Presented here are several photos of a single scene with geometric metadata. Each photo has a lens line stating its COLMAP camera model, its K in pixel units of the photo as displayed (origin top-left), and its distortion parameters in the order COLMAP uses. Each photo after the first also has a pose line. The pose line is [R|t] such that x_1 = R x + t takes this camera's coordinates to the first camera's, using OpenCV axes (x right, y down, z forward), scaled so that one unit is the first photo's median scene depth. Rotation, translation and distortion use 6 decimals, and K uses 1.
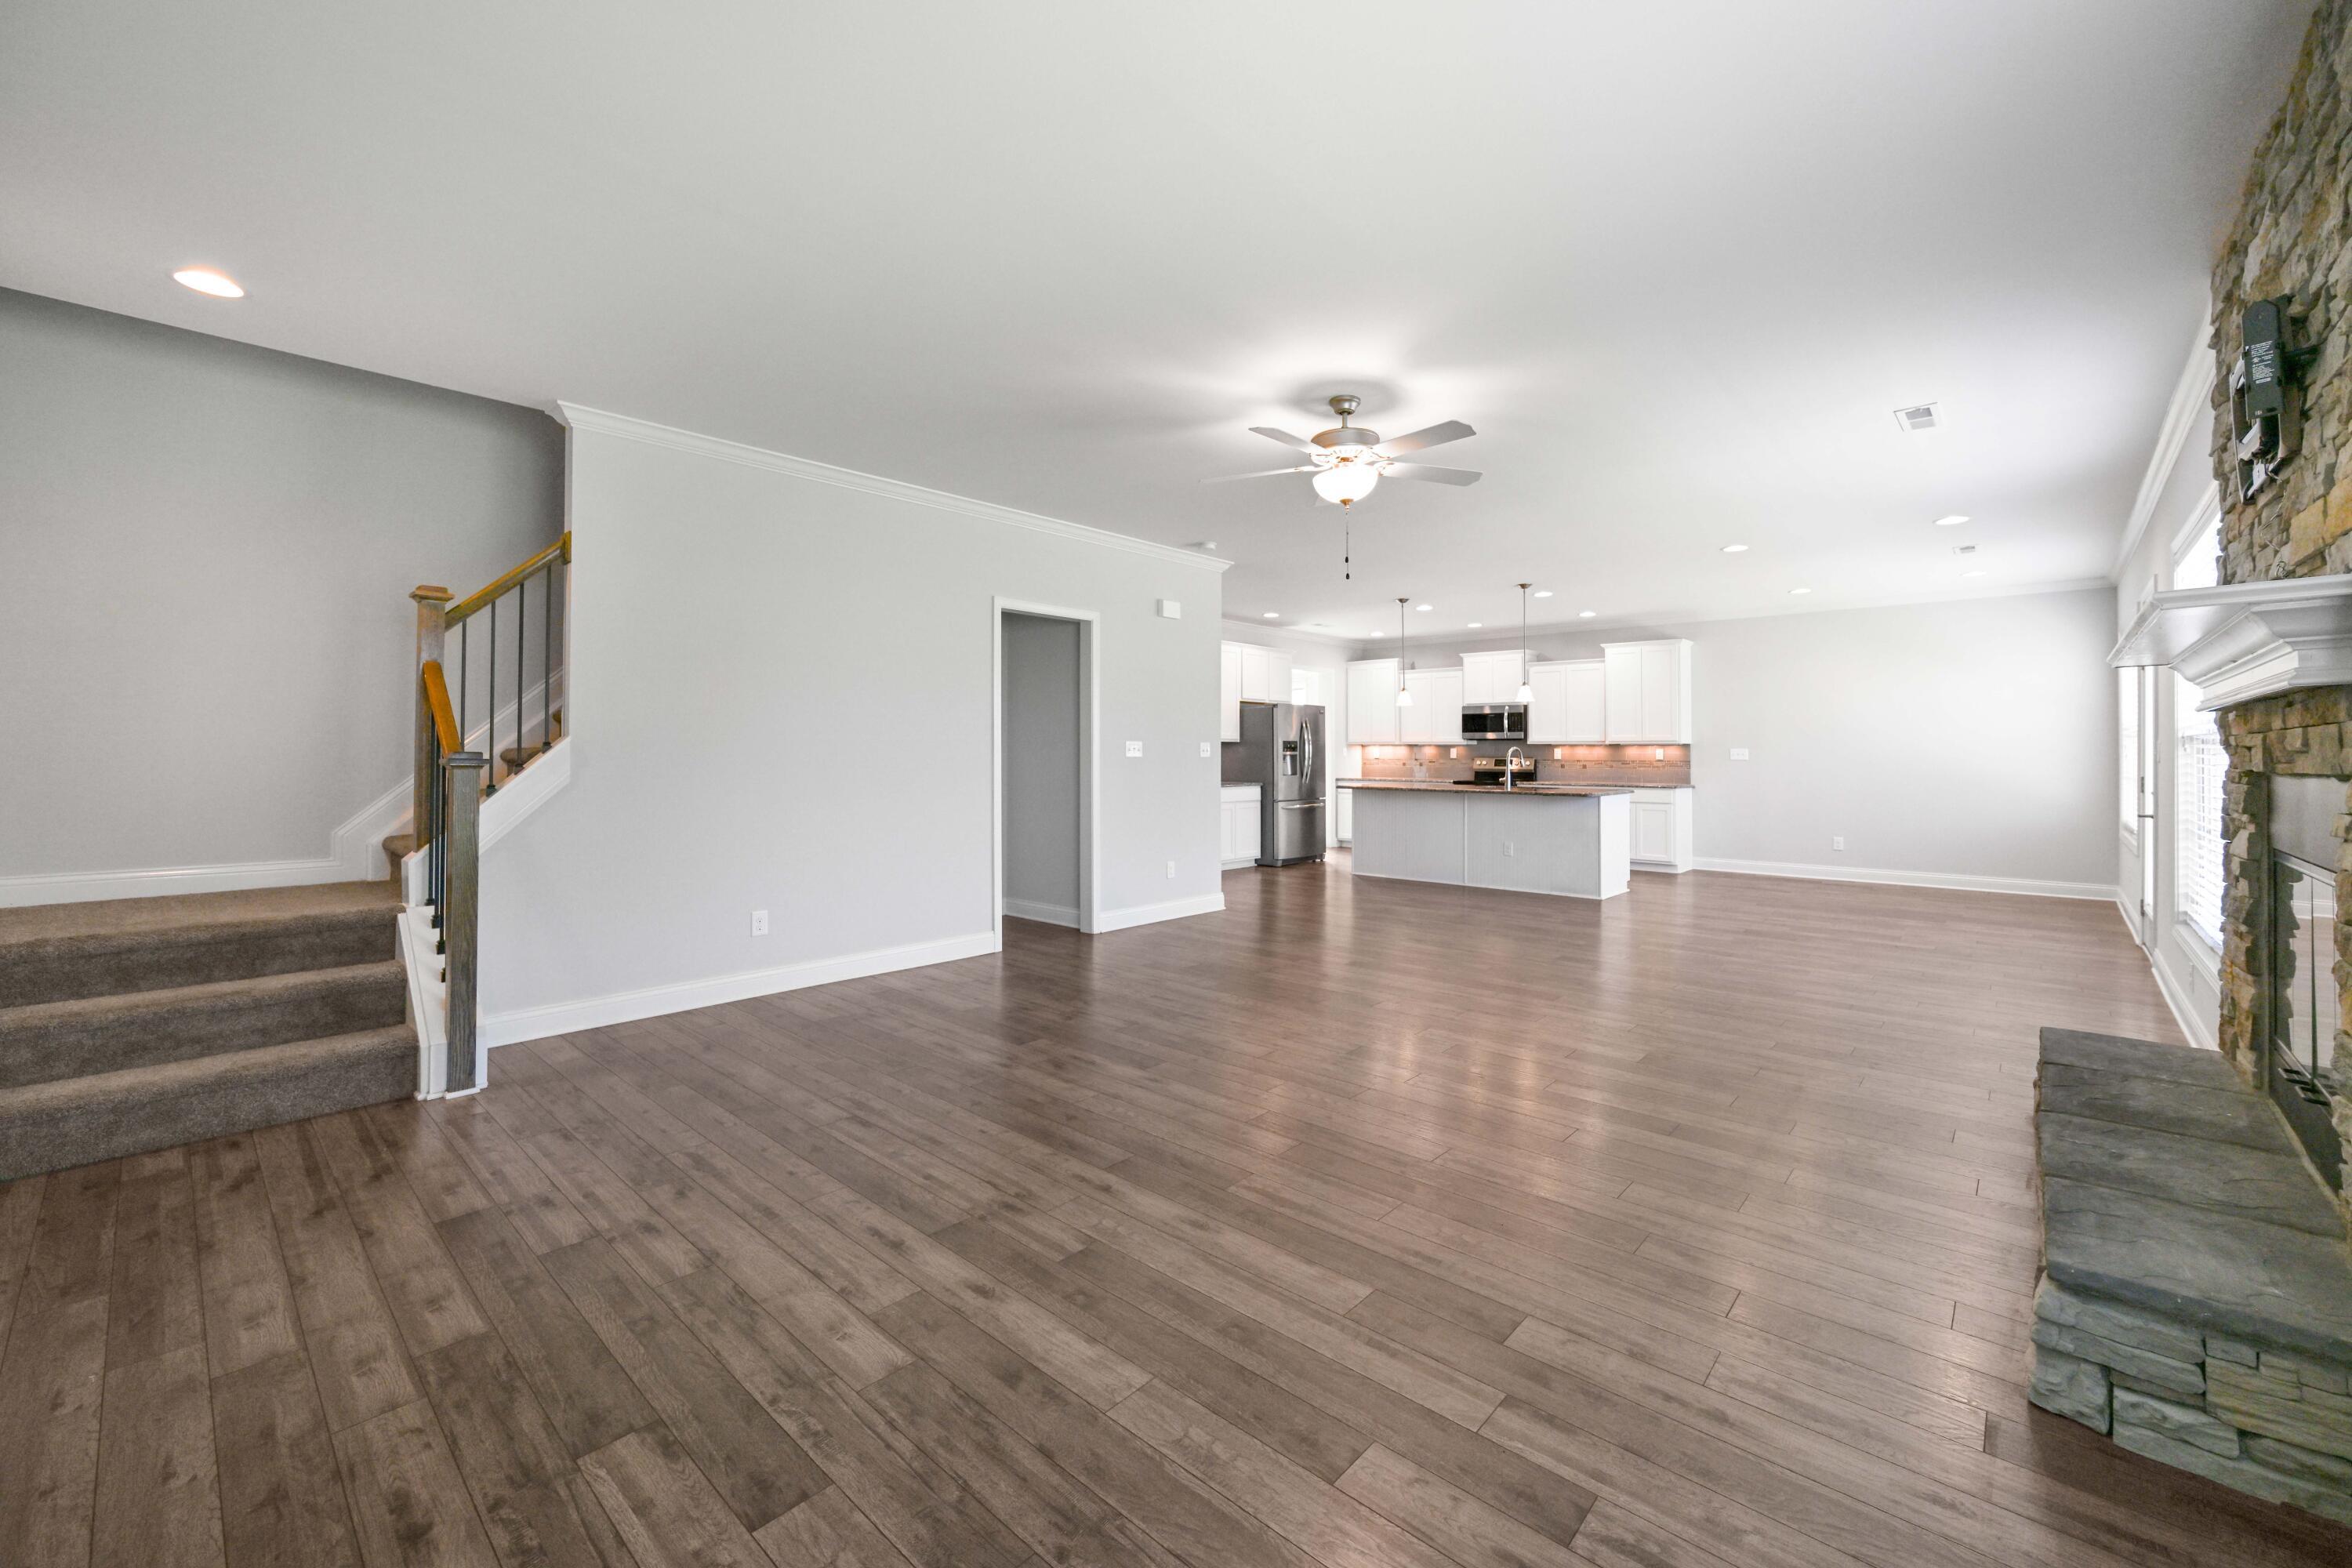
lens RADIAL K [[942.9, 0, 1175.5], [0, 942.9, 776.4], [0, 0, 1]] dist [-0.002587, 0.000010]
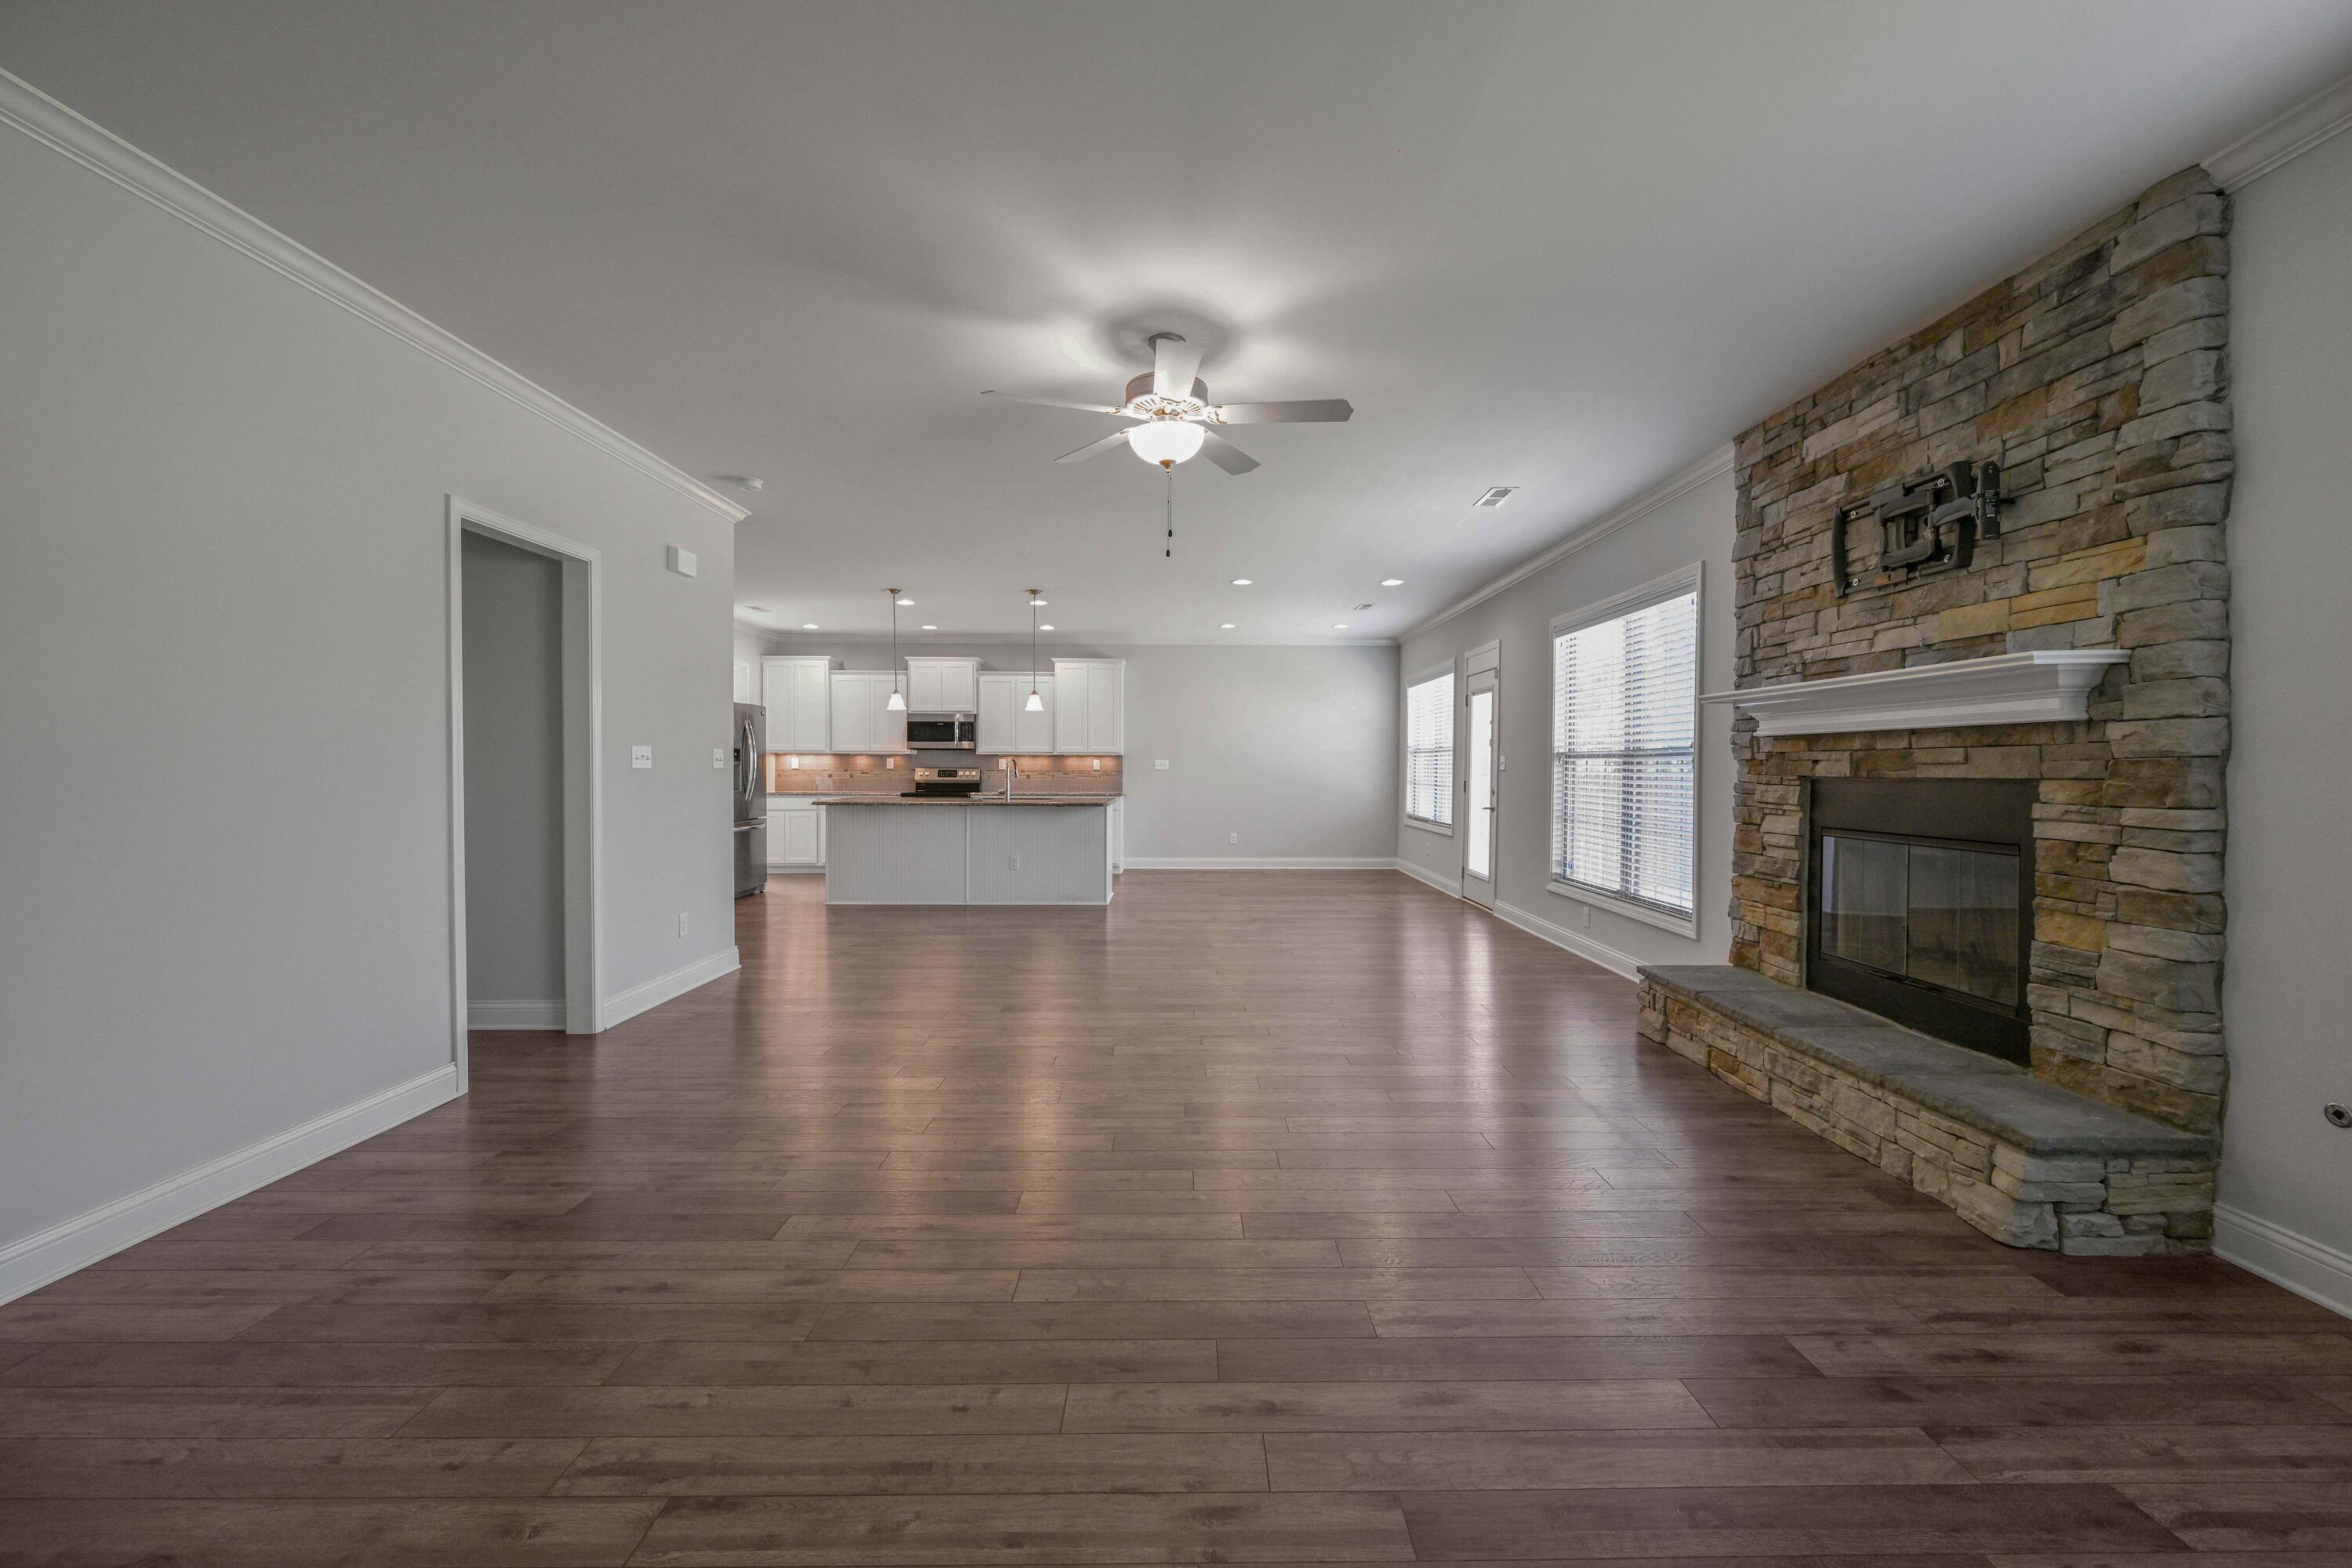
lens RADIAL K [[942.9, 0, 1189.1], [0, 942.9, 796.9], [0, 0, 1]] dist [-0.002587, 0.000010]
pose [[0.726519, -0.022563, 0.686776, -0.208865], [0.015295, 0.999744, 0.016665, -0.004437], [-0.686977, -0.001603, 0.726678, 0.202529]]
